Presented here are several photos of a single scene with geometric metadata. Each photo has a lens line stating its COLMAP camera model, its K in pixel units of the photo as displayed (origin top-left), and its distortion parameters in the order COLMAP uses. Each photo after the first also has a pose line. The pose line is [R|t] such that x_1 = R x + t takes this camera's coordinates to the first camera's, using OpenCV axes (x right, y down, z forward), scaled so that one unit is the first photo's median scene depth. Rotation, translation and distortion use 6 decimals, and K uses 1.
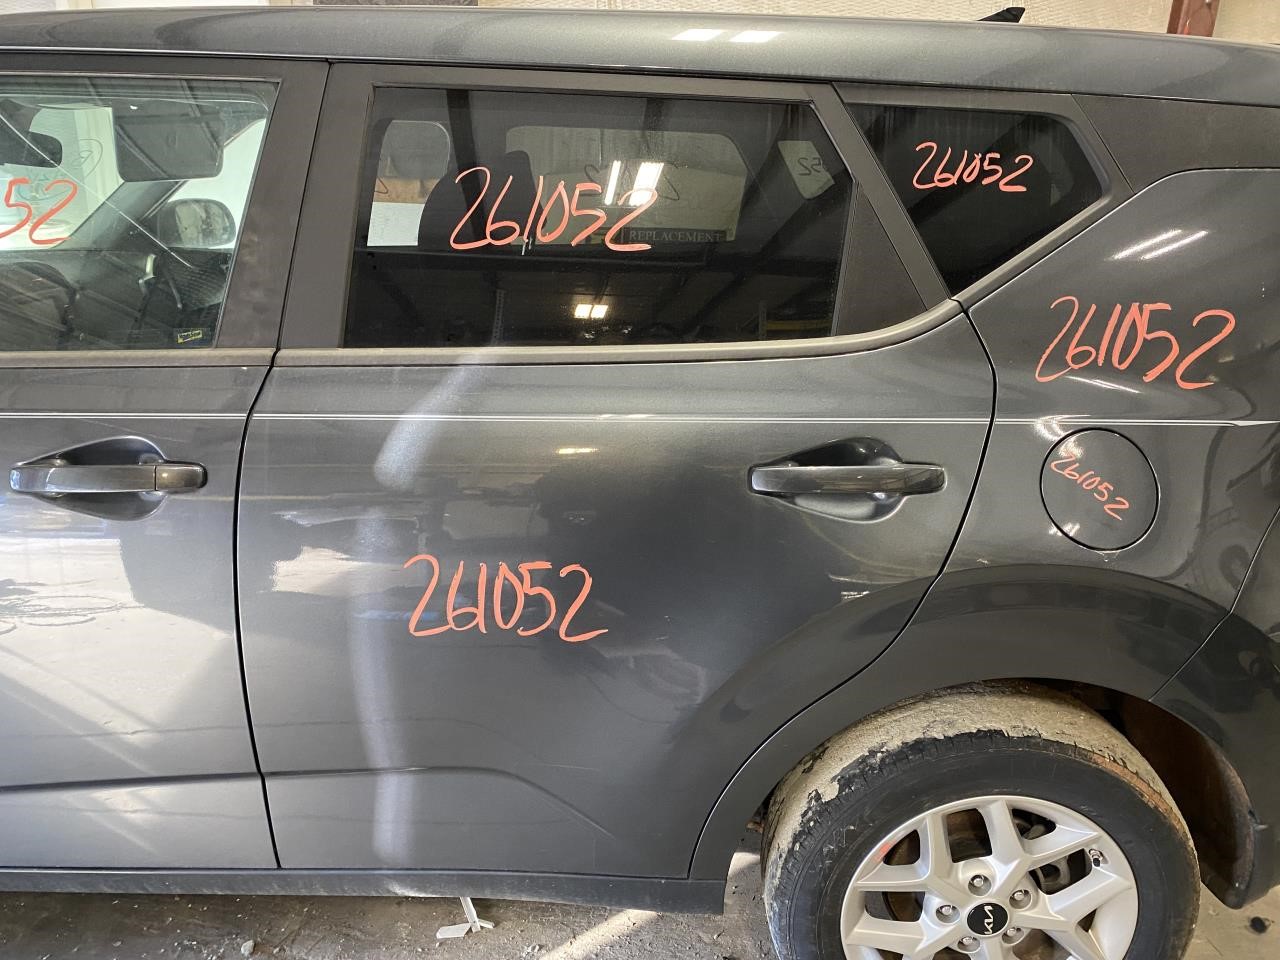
lens RADIAL K [[954.4, 0, 640.0], [0, 954.4, 480.0], [0, 0, 1]] dist [0.007955, -0.010823]
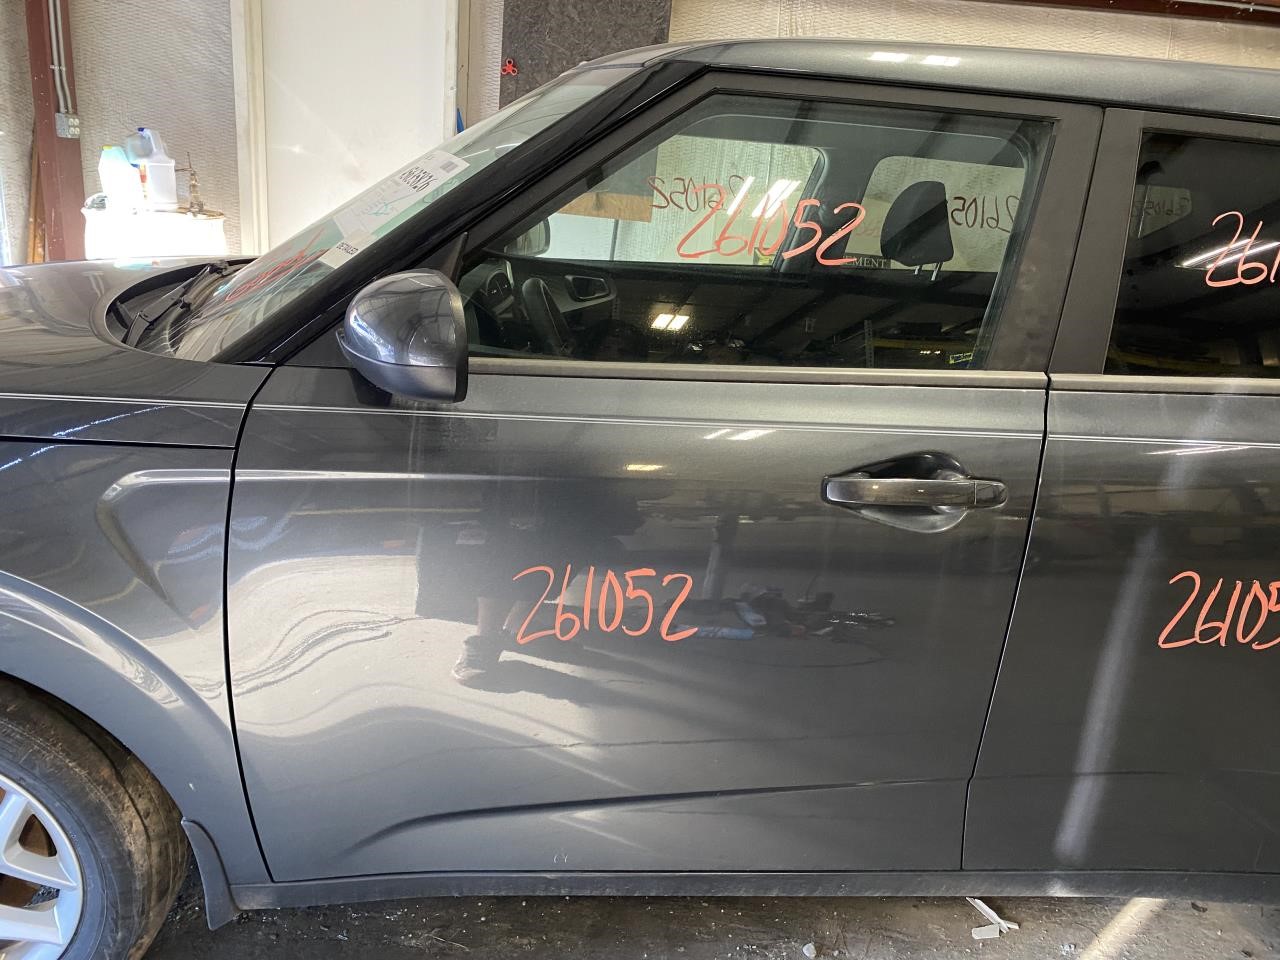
lens RADIAL K [[949.8, 0, 639.4], [0, 949.8, 468.5], [0, 0, 1]] dist [0.035760, 0.000150]
pose [[0.994150, 0.030562, 0.103597, -0.671227], [-0.028910, 0.999430, -0.017413, -0.000274], [-0.104070, 0.014316, 0.994467, -0.002955]]
